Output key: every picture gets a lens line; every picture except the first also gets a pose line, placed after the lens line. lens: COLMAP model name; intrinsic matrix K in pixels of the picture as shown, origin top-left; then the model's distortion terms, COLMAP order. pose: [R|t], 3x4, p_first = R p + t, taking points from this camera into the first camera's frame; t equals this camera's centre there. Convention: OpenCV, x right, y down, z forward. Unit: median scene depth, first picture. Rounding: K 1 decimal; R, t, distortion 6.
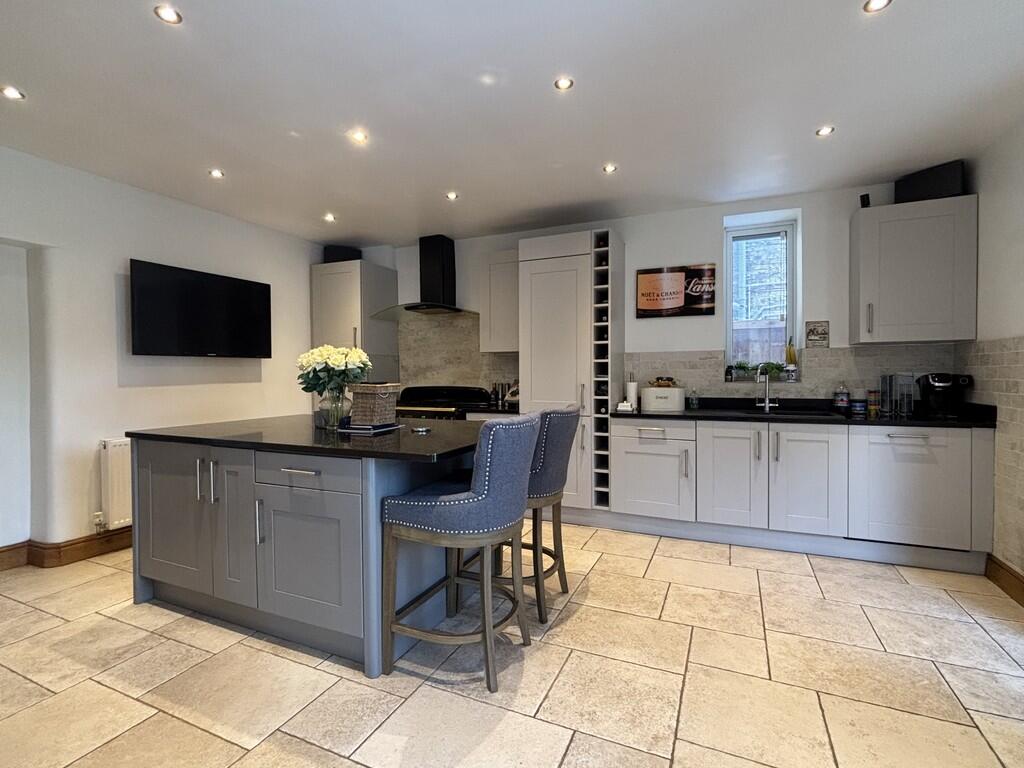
lens RADIAL K [[495.3, 0, 513.3], [0, 495.3, 379.2], [0, 0, 1]] dist [-0.014174, 0.007146]
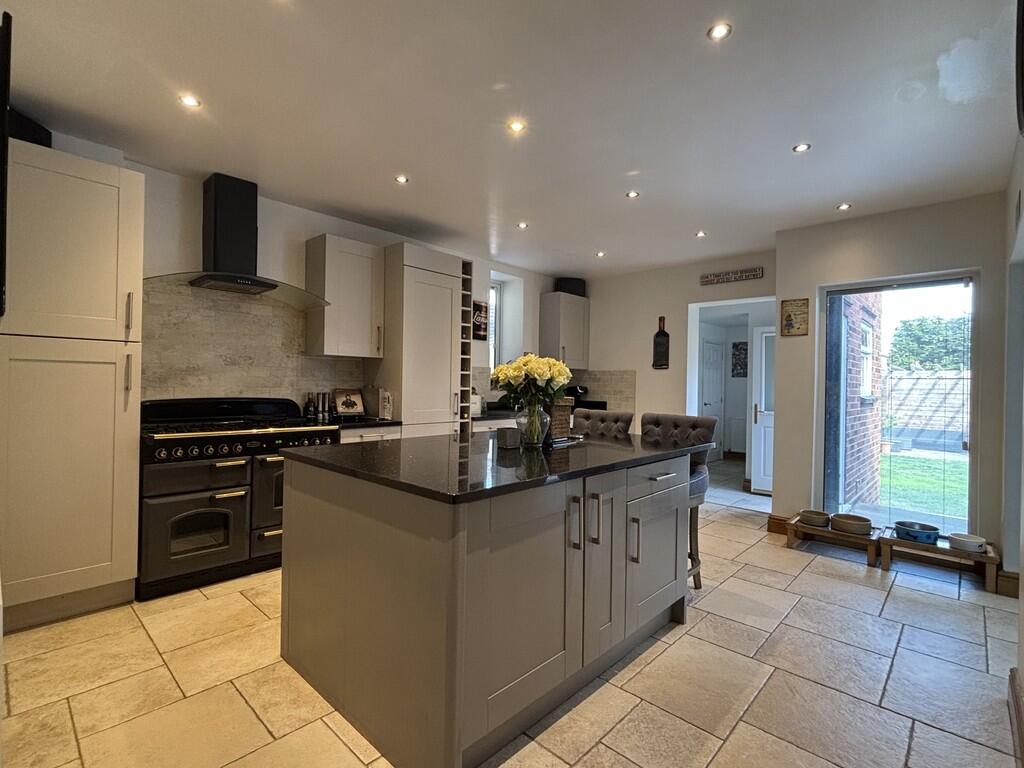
lens RADIAL K [[486.2, 0, 515.0], [0, 486.2, 381.1], [0, 0, 1]] dist [0.000361, -0.000367]
pose [[0.316848, 0.014630, 0.948363, -0.821604], [-0.010477, 0.999874, -0.011925, -0.005481], [-0.948418, -0.006158, 0.316961, 0.506077]]
